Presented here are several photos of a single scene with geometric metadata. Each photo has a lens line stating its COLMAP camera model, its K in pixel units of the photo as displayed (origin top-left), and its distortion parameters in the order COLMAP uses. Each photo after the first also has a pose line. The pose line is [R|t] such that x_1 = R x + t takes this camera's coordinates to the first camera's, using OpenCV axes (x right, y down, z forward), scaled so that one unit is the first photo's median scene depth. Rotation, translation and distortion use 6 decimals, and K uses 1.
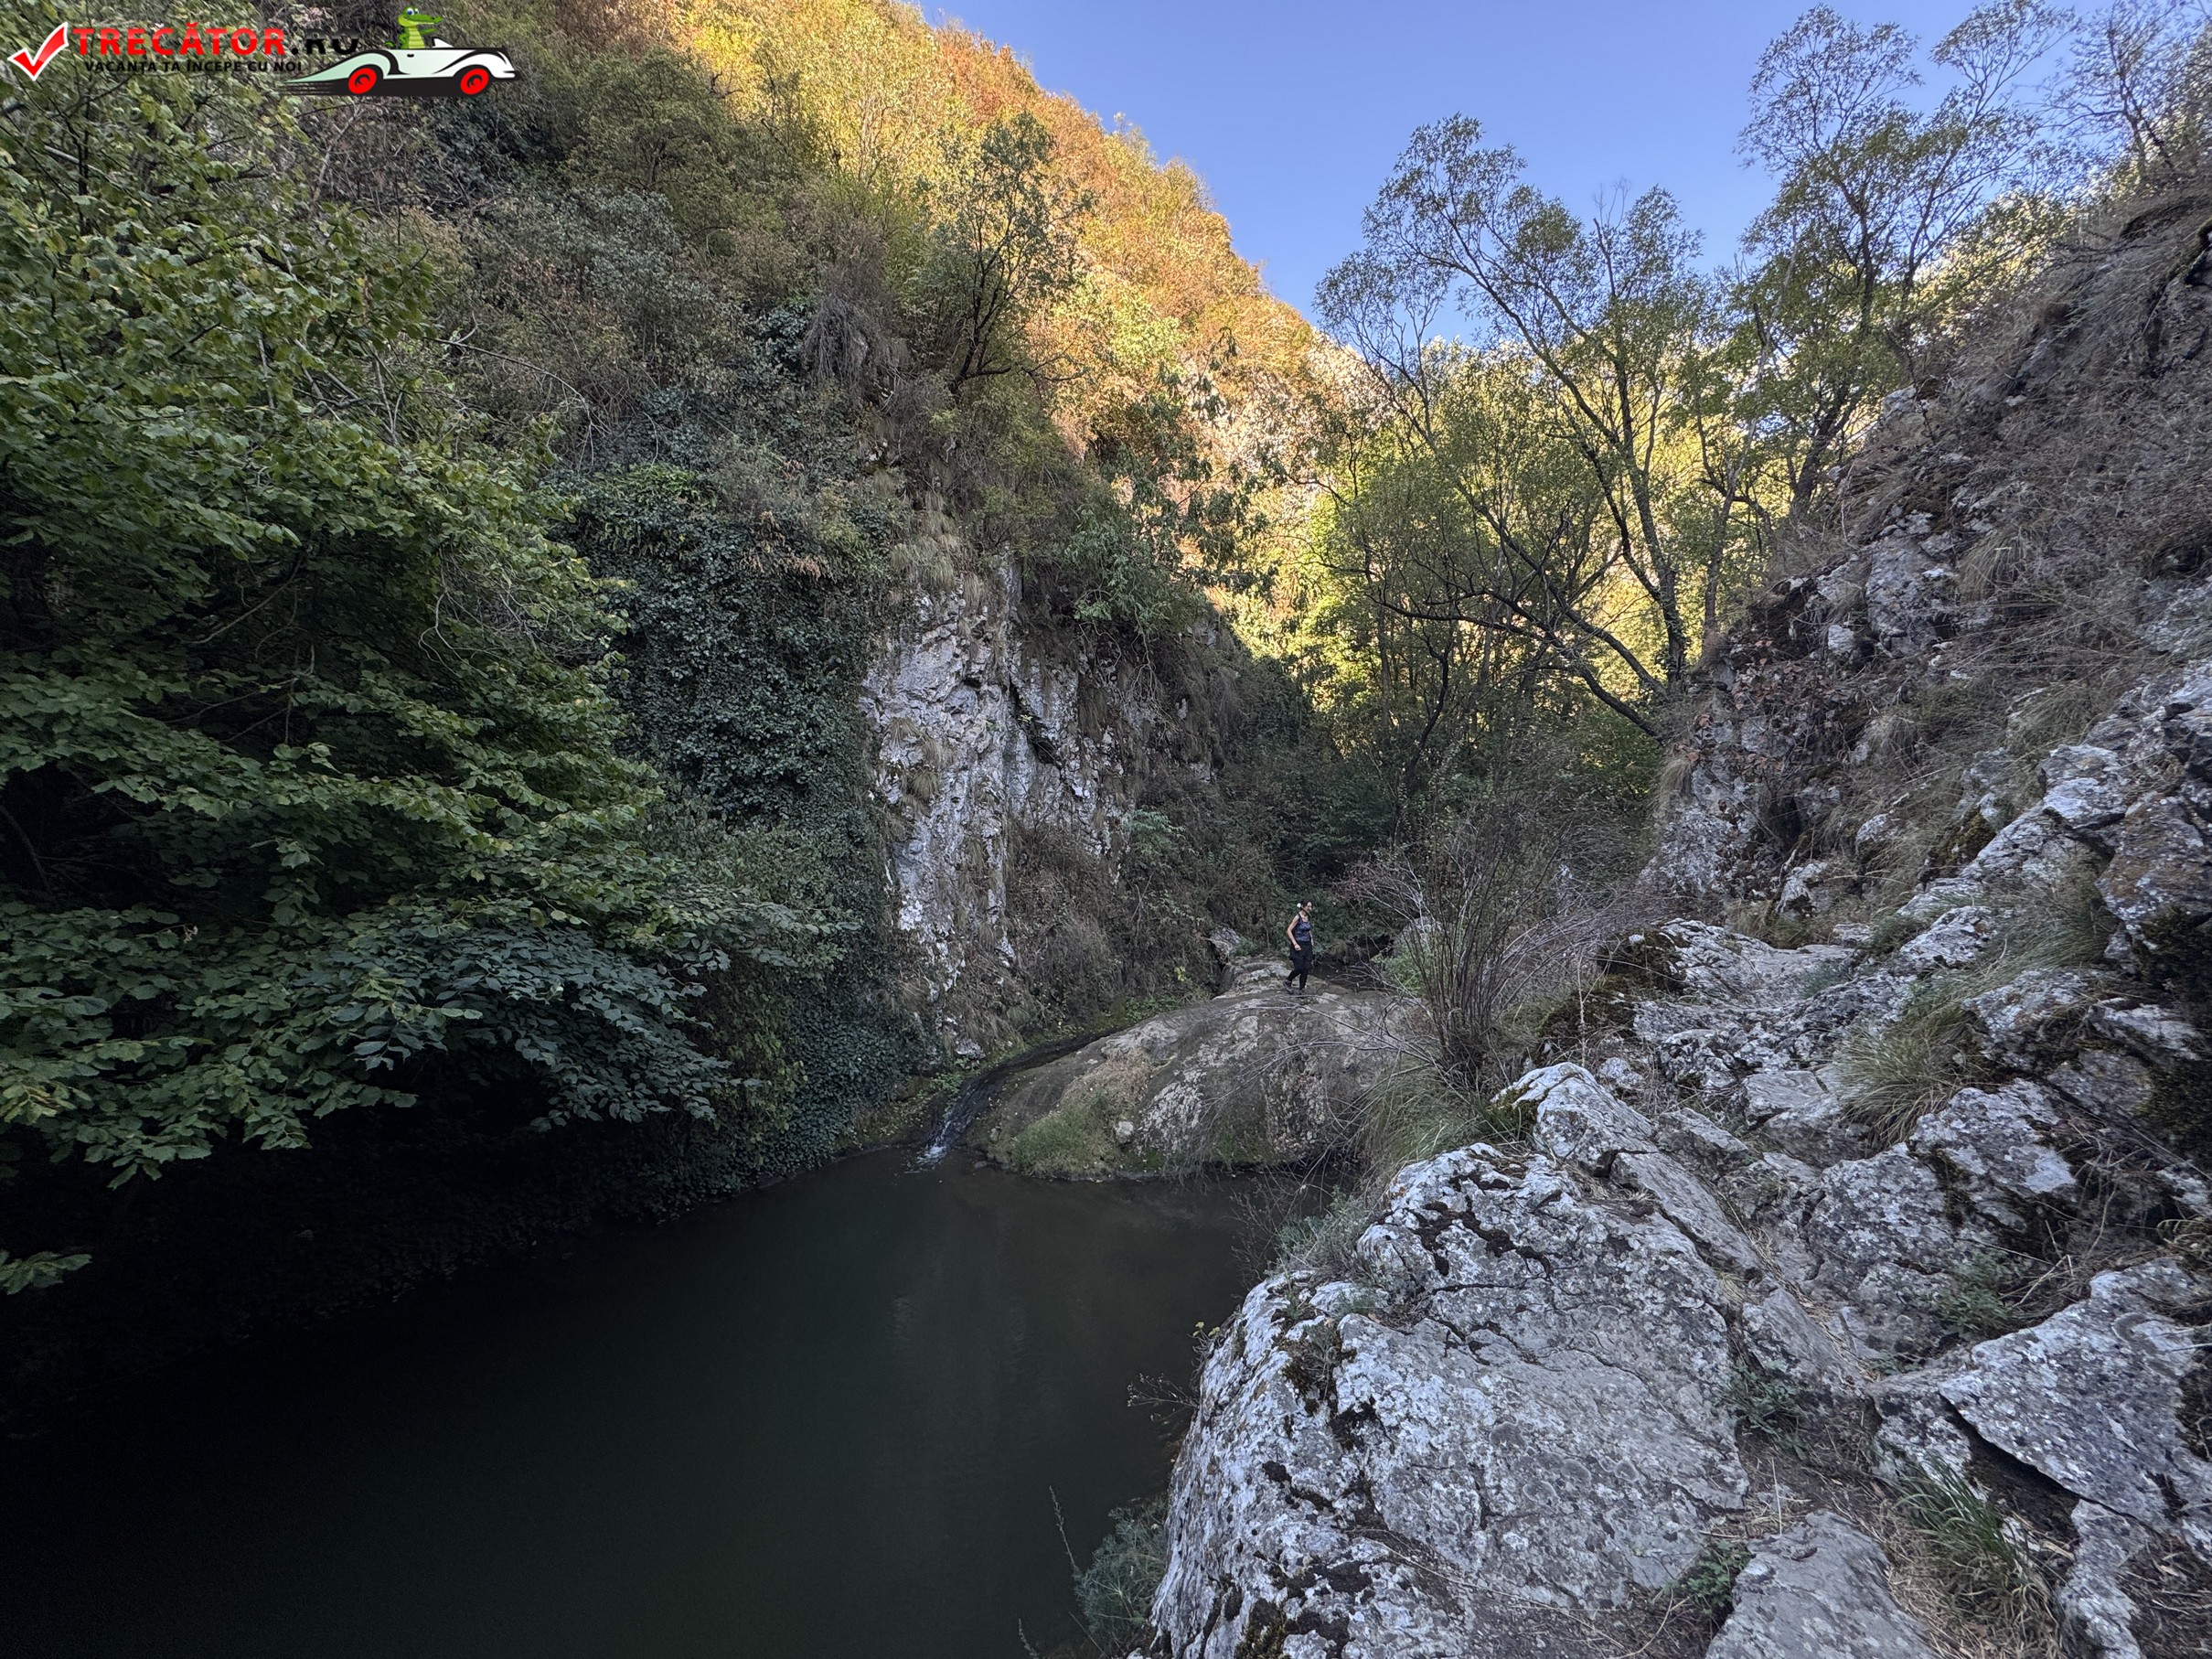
lens RADIAL K [[879.3, 0, 1102.4], [0, 879.3, 825.0], [0, 0, 1]] dist [-0.001901, 0.000125]
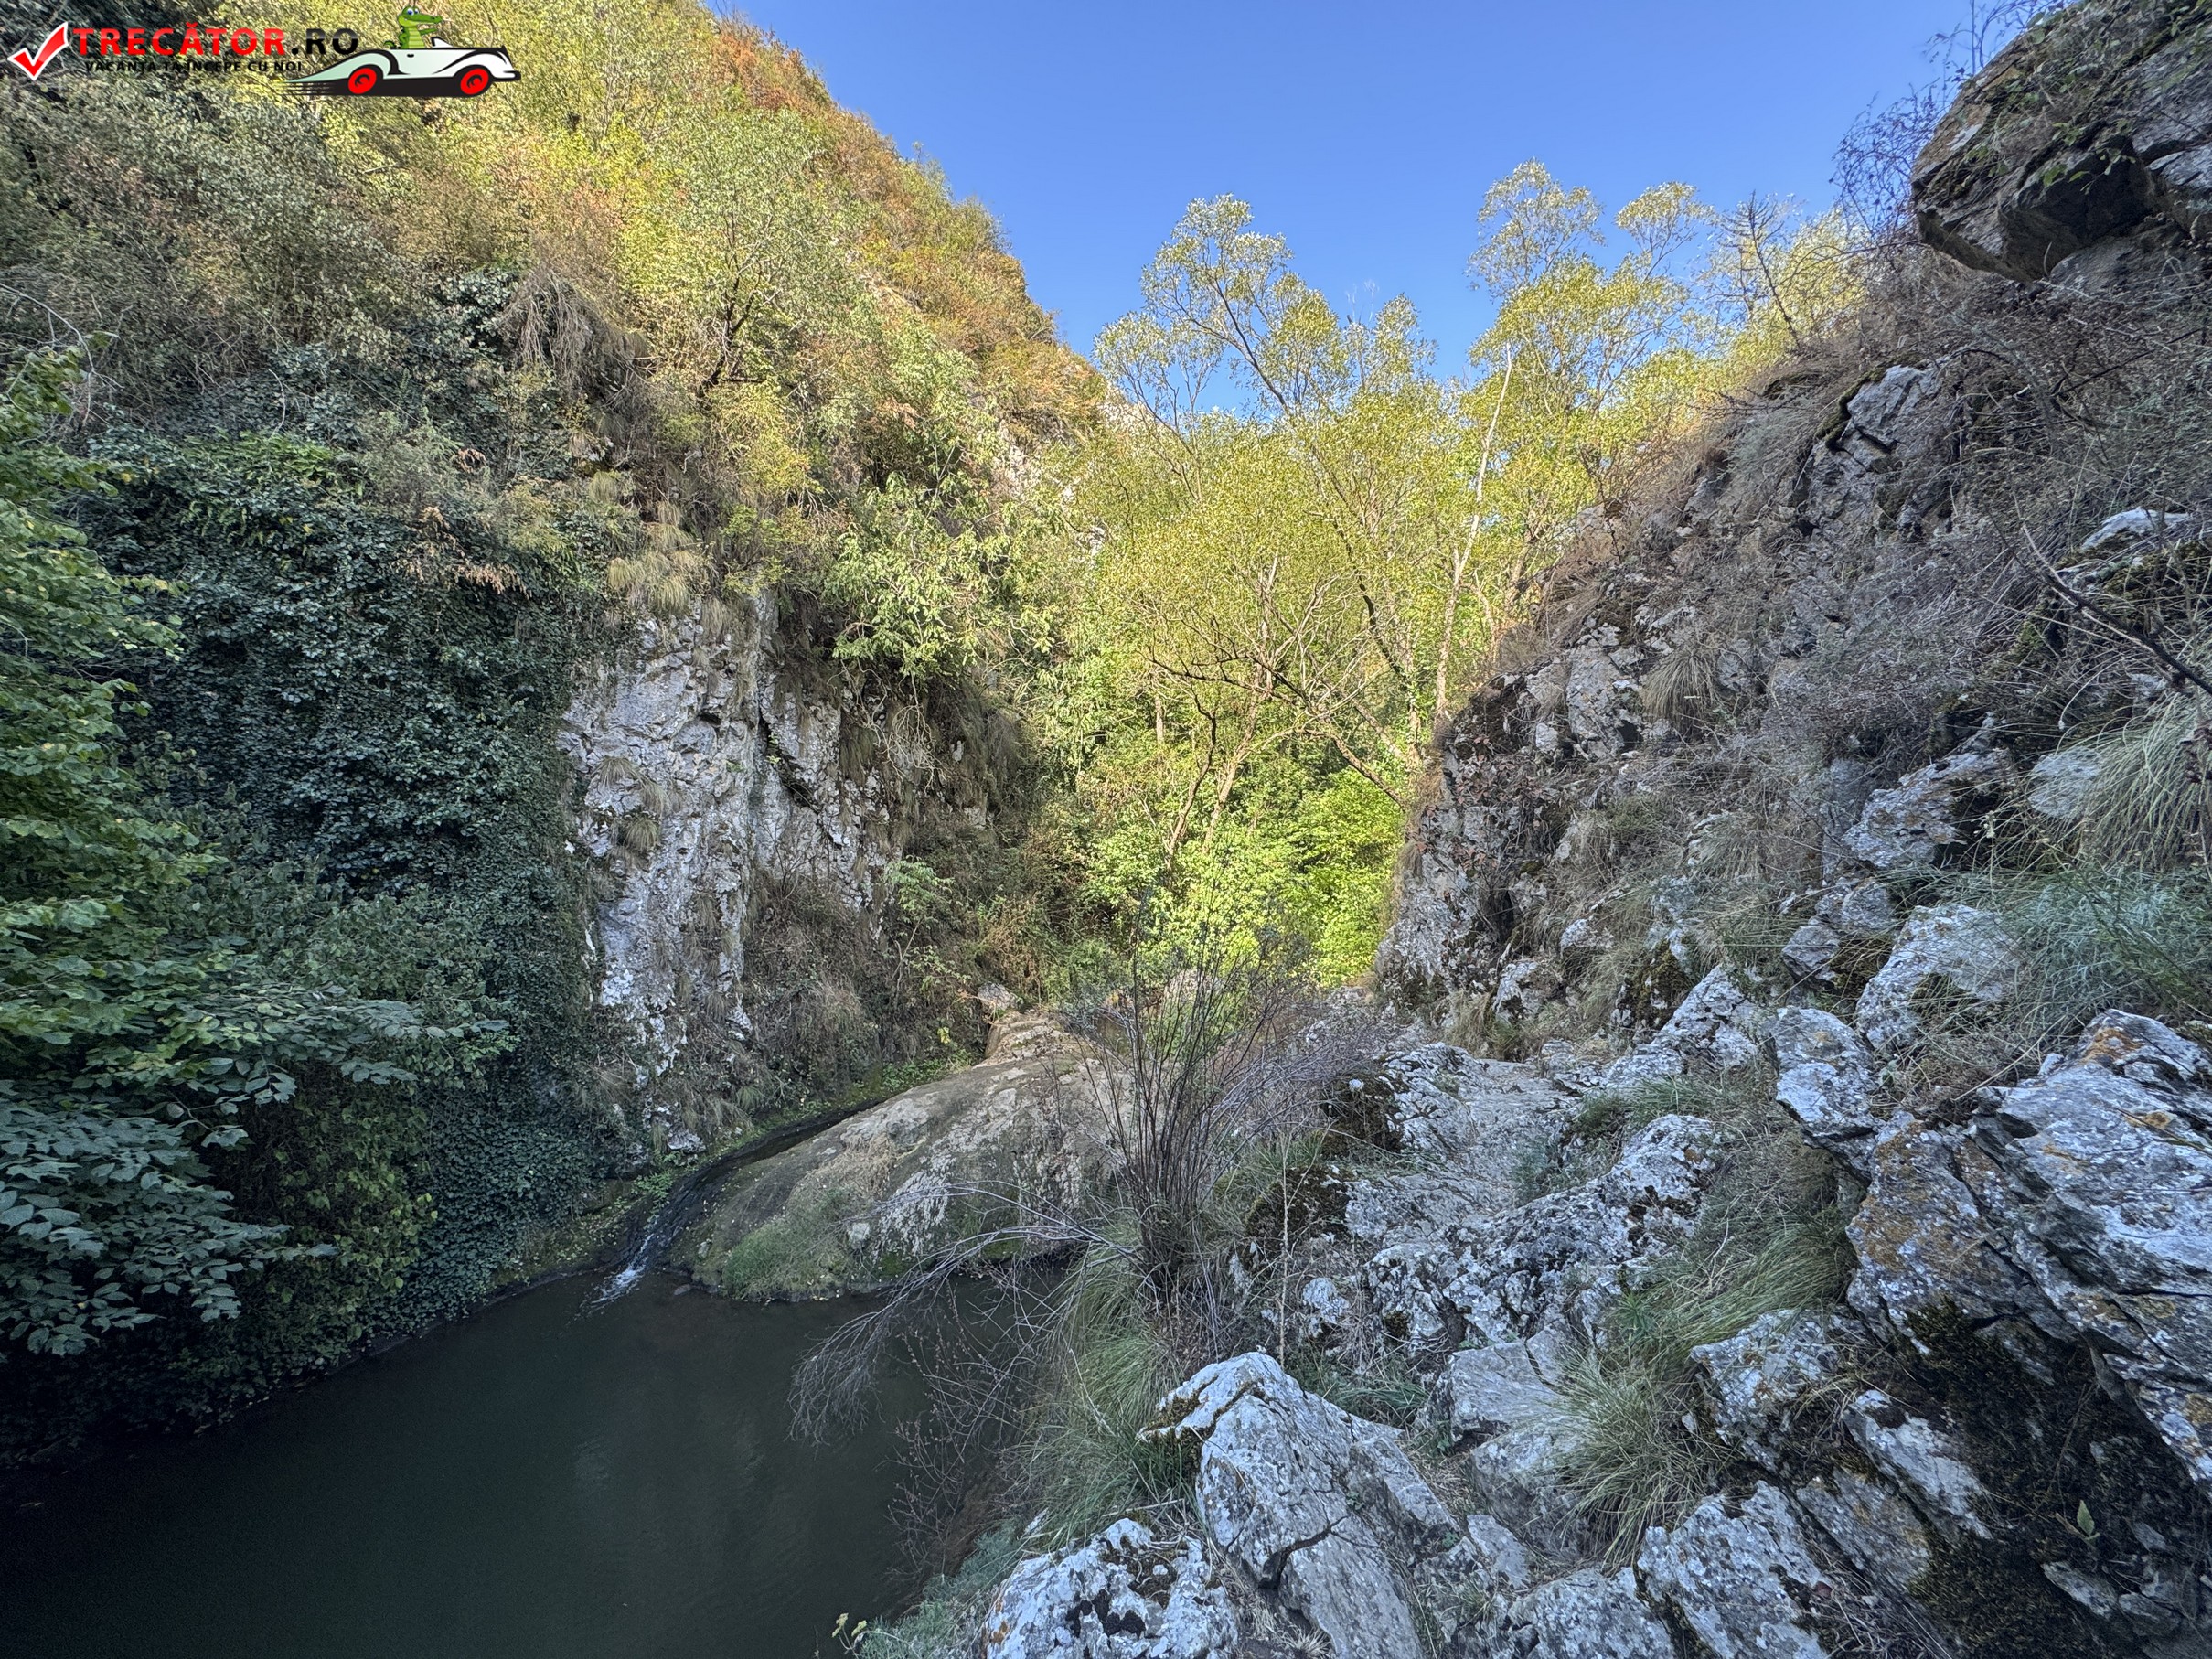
lens RADIAL K [[879.9, 0, 1101.0], [0, 879.9, 824.4], [0, 0, 1]] dist [-0.000579, -0.000101]
pose [[0.973223, 0.021067, 0.228896, 0.048542], [-0.013058, 0.999250, -0.036447, -0.036270], [-0.229492, 0.032482, 0.972768, 0.059173]]
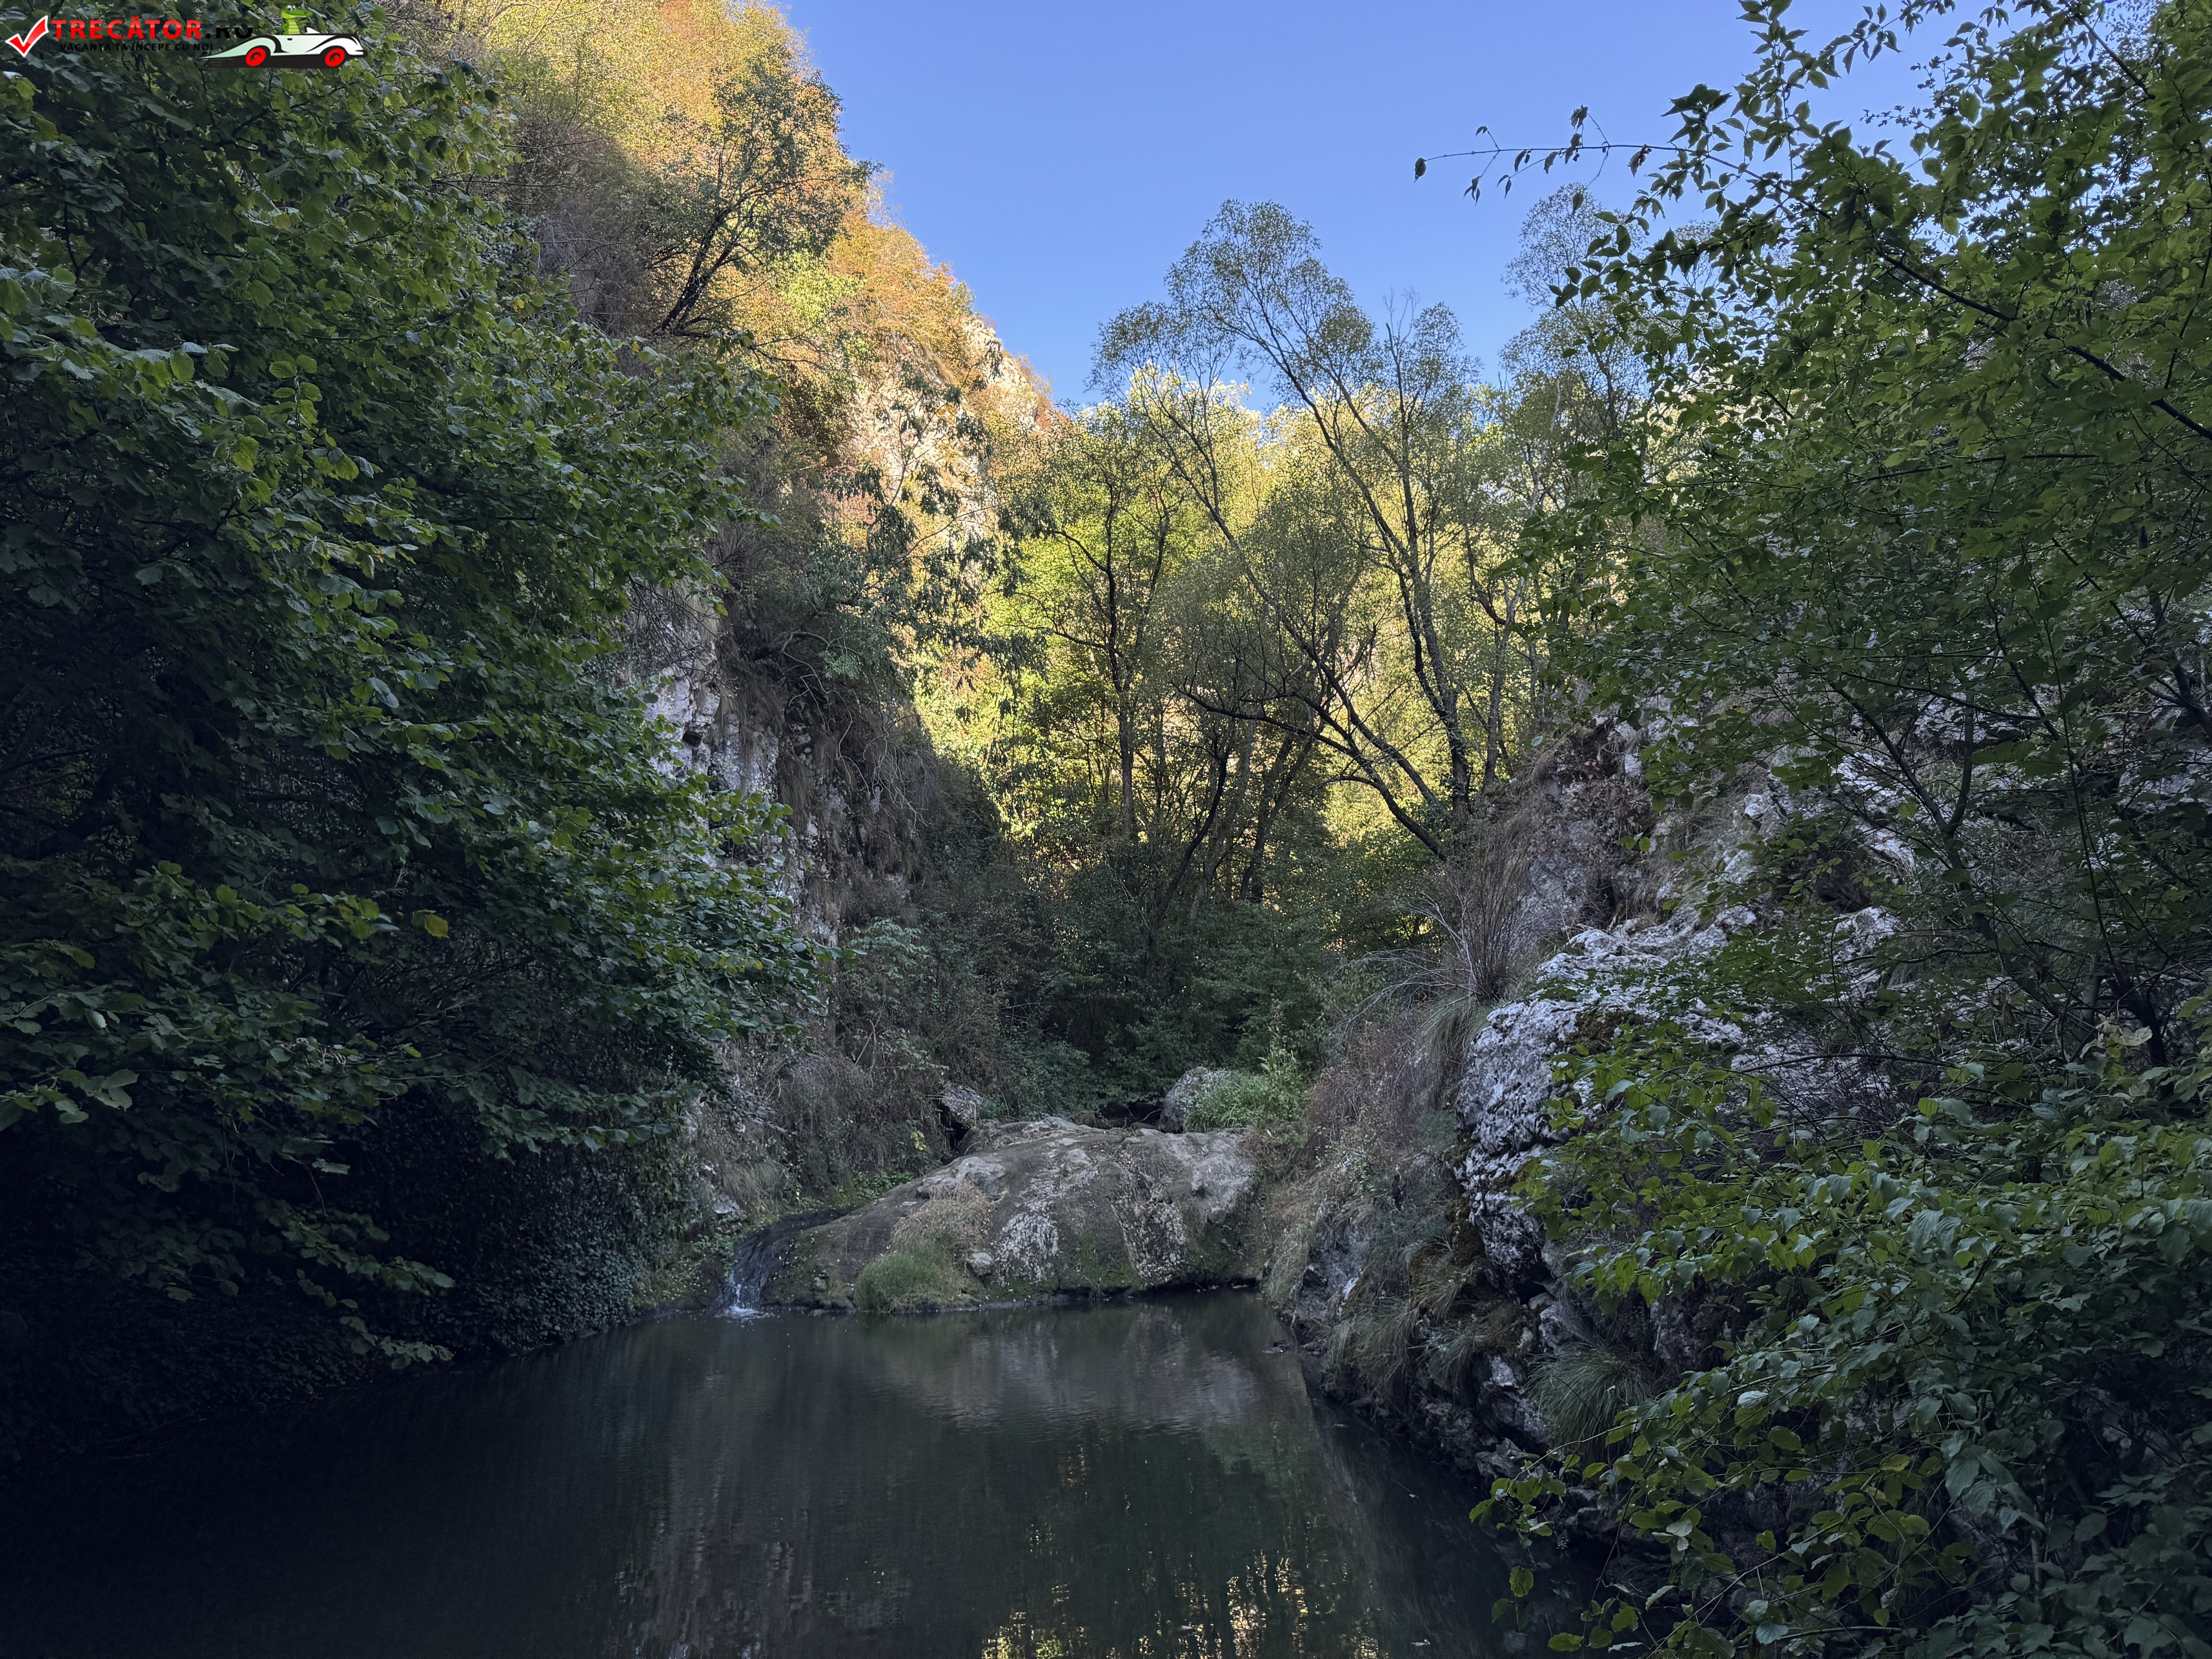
lens RADIAL K [[1549.2, 0, 1098.9], [0, 1549.2, 835.5], [0, 0, 1]] dist [0.102136, -0.117765]
pose [[0.913035, 0.064866, 0.402689, -0.492041], [-0.012312, 0.991207, -0.131750, 0.125518], [-0.407694, 0.115334, 0.905805, -0.469038]]
